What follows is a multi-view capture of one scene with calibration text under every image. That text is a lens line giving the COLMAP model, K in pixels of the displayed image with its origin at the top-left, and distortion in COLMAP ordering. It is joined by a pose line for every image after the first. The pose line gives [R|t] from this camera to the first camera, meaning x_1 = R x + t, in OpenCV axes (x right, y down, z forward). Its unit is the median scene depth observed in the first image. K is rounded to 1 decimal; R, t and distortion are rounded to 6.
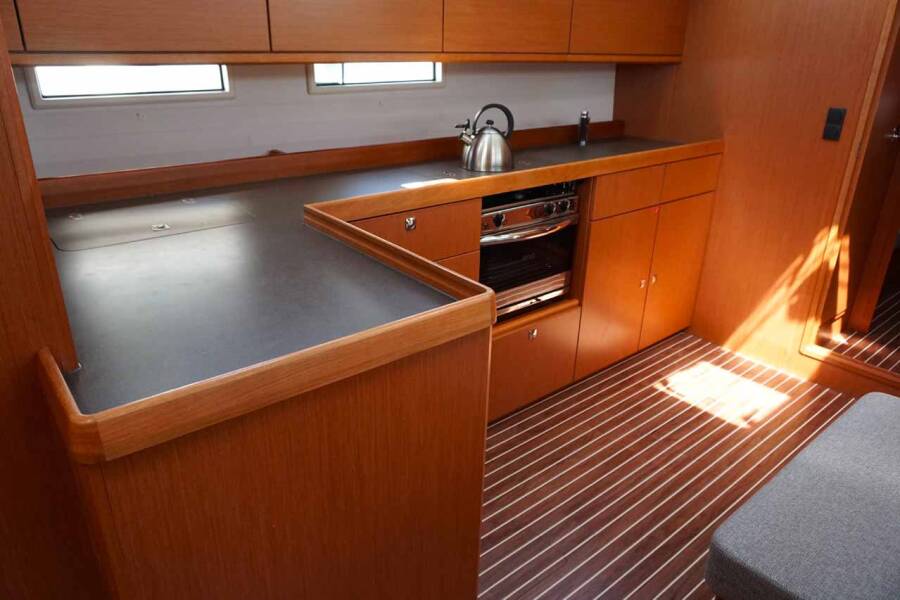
lens RADIAL K [[611.9, 0, 450.0], [0, 611.9, 300.0], [0, 0, 1]] dist [-0.041152, 0.001138]
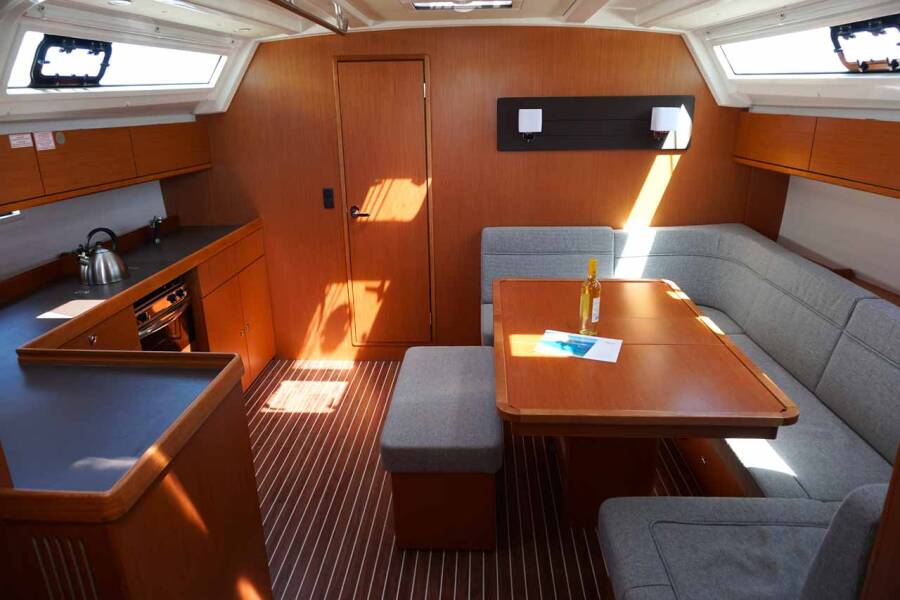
lens RADIAL K [[611.9, 0, 450.0], [0, 611.9, 300.0], [0, 0, 1]] dist [-0.041152, 0.001138]
pose [[0.669615, -0.263808, 0.694277, -0.325406], [0.319568, 0.946173, 0.051307, -0.022416], [-0.670441, 0.187513, 0.717877, -0.305839]]
